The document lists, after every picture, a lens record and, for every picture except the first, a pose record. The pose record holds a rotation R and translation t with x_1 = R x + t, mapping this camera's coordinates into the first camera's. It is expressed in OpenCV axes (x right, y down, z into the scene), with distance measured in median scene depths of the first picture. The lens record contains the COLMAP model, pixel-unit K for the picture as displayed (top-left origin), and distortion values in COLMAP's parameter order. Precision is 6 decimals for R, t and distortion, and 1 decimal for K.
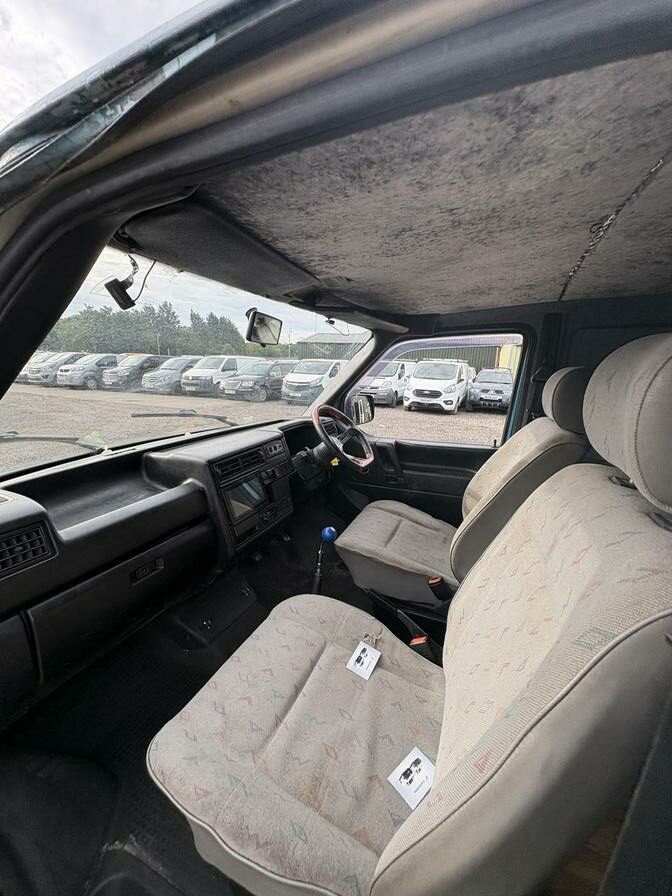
lens RADIAL K [[360.5, 0, 338.1], [0, 360.5, 446.2], [0, 0, 1]] dist [0.001510, 0.000387]
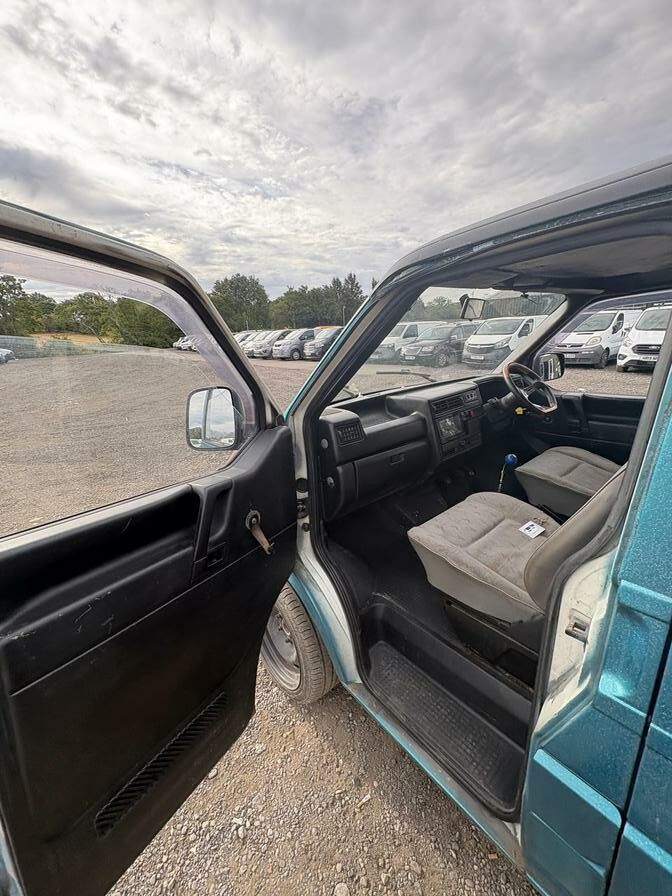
lens RADIAL K [[360.5, 0, 333.0], [0, 360.5, 446.8], [0, 0, 1]] dist [0.001510, 0.000387]
pose [[0.885223, 0.072839, -0.459429, 0.001667], [-0.029385, 0.994448, 0.101044, 0.060101], [0.464238, -0.075946, 0.882448, -0.366040]]
